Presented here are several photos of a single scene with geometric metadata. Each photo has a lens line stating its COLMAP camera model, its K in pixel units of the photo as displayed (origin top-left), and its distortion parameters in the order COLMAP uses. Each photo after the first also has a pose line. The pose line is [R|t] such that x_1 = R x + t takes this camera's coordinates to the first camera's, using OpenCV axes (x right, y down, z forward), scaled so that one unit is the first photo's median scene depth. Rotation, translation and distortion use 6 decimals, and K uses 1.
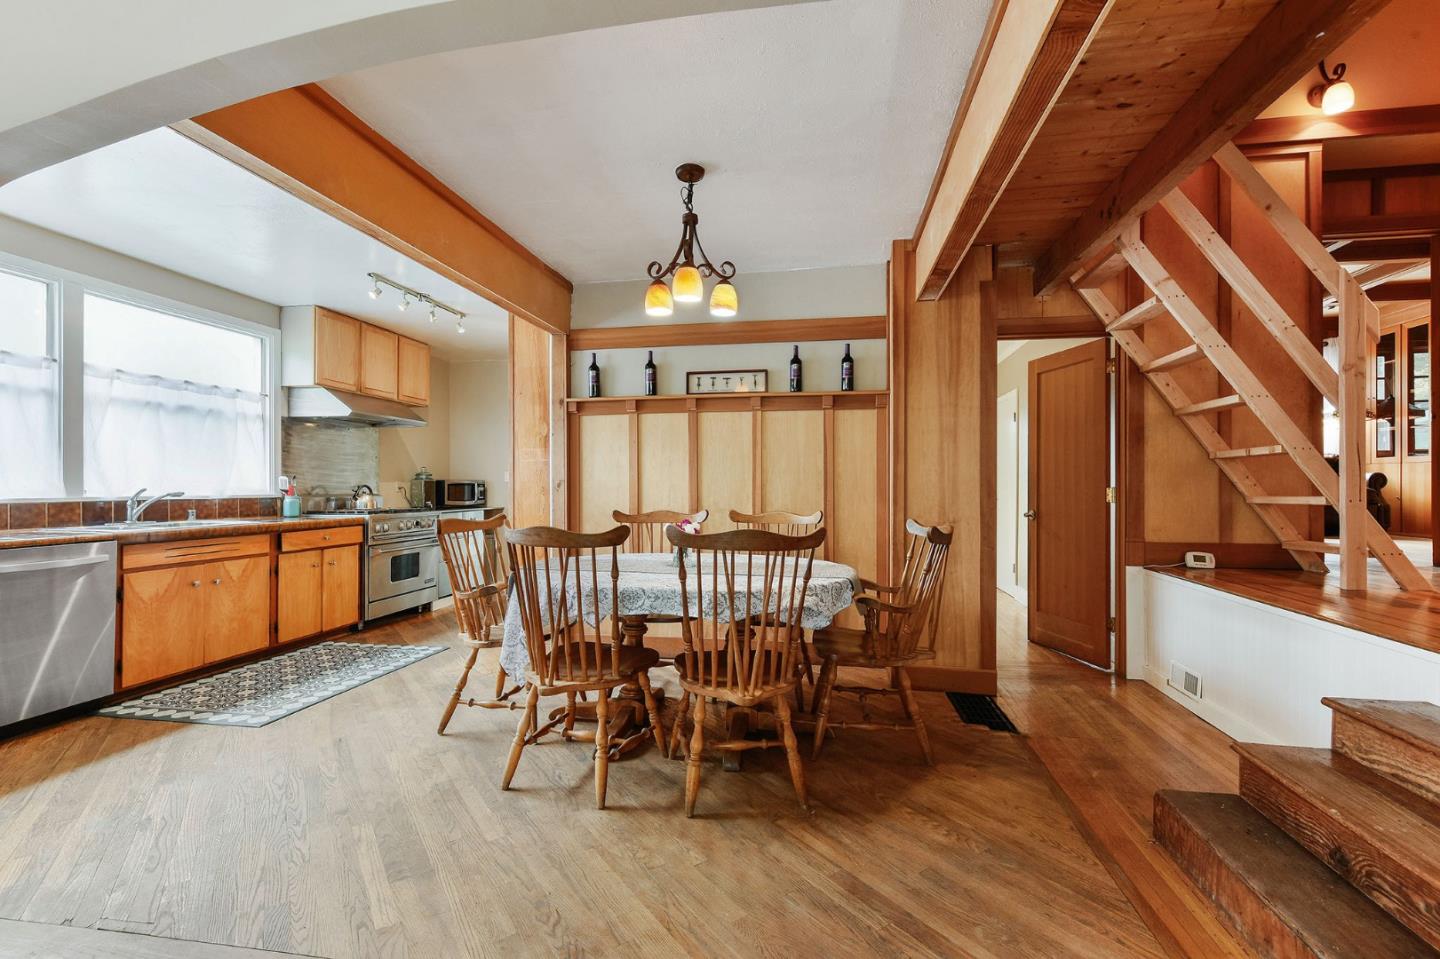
lens RADIAL K [[632.7, 0, 728.8], [0, 632.7, 482.6], [0, 0, 1]] dist [0.000015, -0.000539]
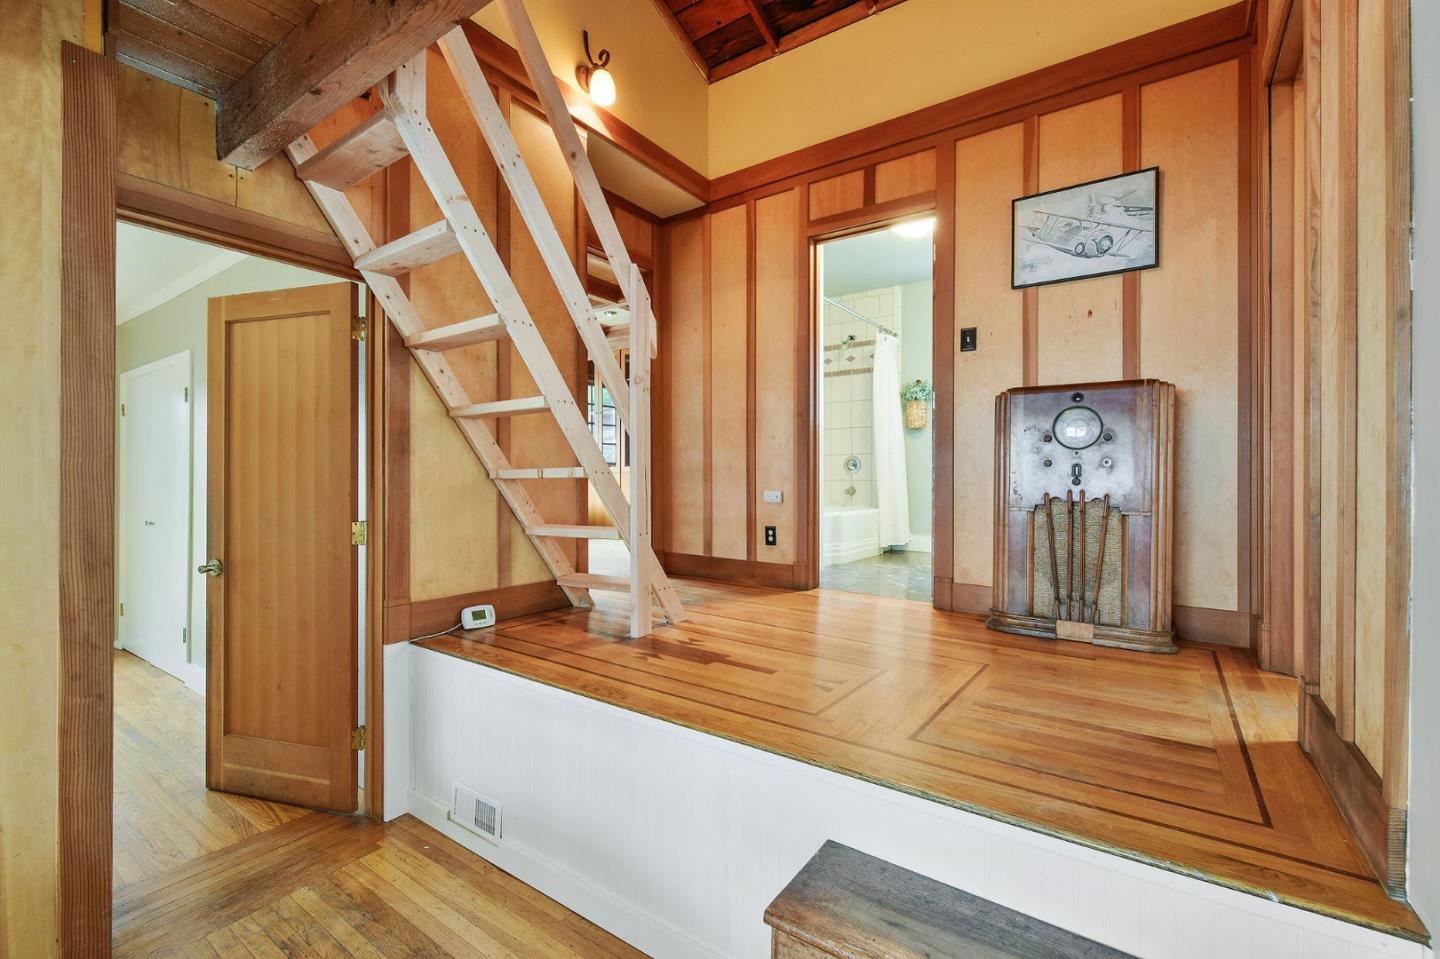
lens RADIAL K [[632.7, 0, 728.8], [0, 632.7, 482.6], [0, 0, 1]] dist [0.000015, -0.000539]
pose [[0.433359, -0.002290, 0.901218, 0.204116], [-0.005737, 0.999970, 0.005299, -0.038021], [-0.901203, -0.007467, 0.433333, 0.412297]]
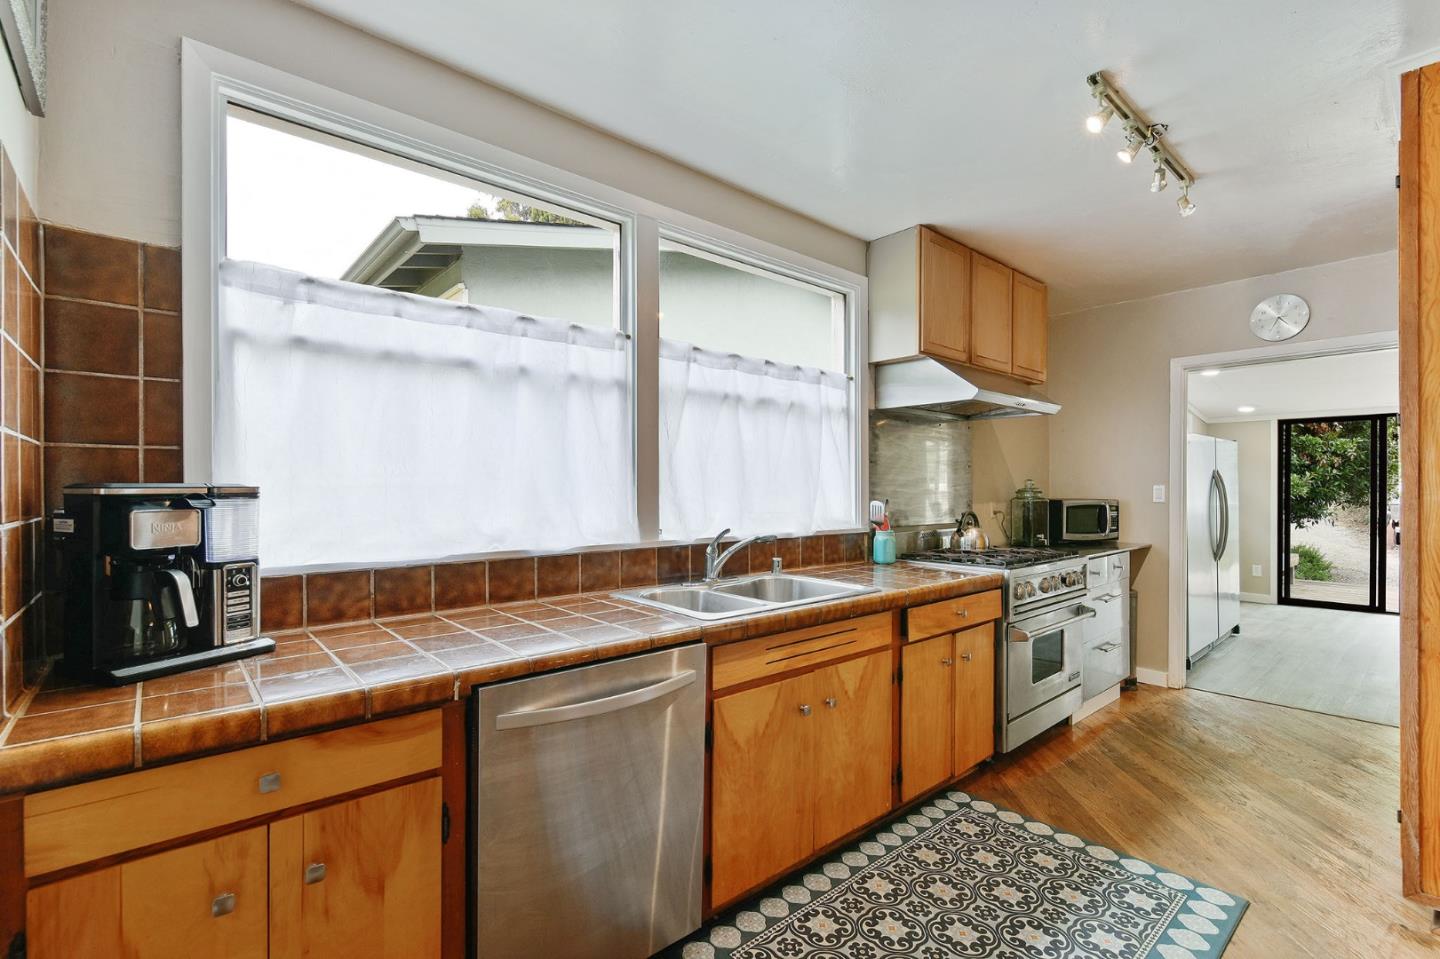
lens RADIAL K [[646.8, 0, 718.5], [0, 646.8, 482.4], [0, 0, 1]] dist [-0.001418, -0.000182]
pose [[0.768937, -0.003087, -0.639317, -0.516320], [0.001910, 0.999995, -0.002532, -0.034895], [0.639322, 0.000725, 0.768939, 0.496769]]
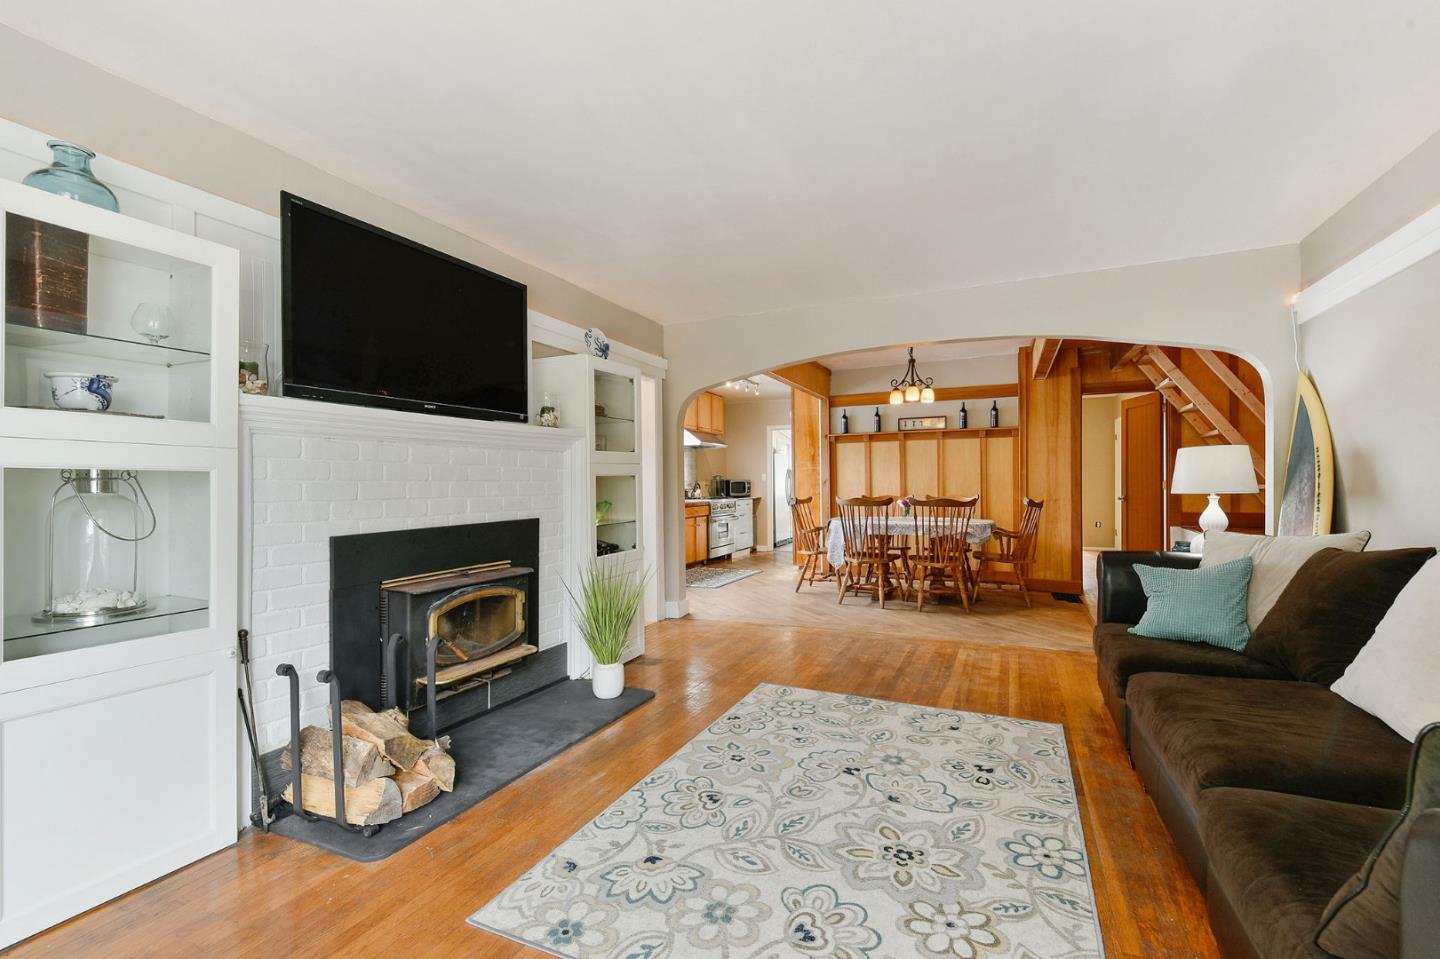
lens RADIAL K [[646.8, 0, 718.5], [0, 646.8, 482.4], [0, 0, 1]] dist [-0.001418, -0.000182]
pose [[0.966552, -0.009218, -0.256306, -0.101231], [0.010382, 0.999941, 0.003189, -0.005235], [0.256261, -0.005743, 0.966590, -0.995303]]
